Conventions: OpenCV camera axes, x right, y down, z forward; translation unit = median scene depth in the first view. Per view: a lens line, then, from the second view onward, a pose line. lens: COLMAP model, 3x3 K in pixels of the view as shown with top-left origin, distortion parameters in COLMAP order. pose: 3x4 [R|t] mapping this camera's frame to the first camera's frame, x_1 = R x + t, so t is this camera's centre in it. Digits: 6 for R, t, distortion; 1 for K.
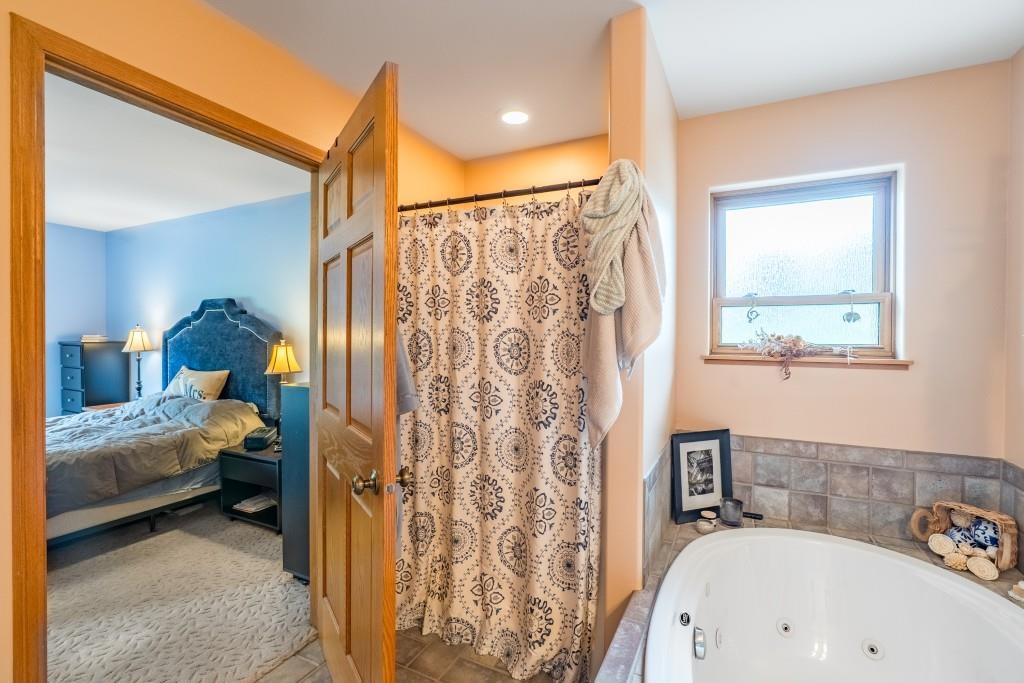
lens RADIAL K [[462.5, 0, 506.3], [0, 462.5, 339.5], [0, 0, 1]] dist [-0.007238, 0.001300]
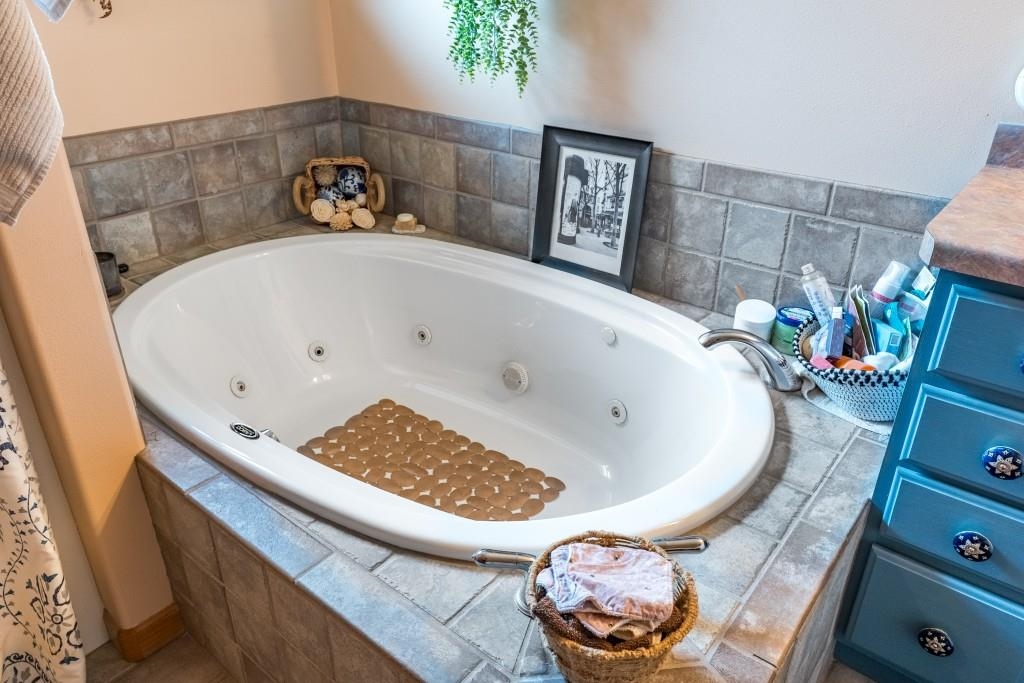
lens RADIAL K [[727.3, 0, 510.2], [0, 727.3, 338.2], [0, 0, 1]] dist [0.004367, -0.000132]
pose [[0.208404, -0.450534, 0.868094, -0.243514], [0.007699, 0.888311, 0.459178, 0.033448], [-0.978013, -0.089011, 0.188596, 0.346898]]
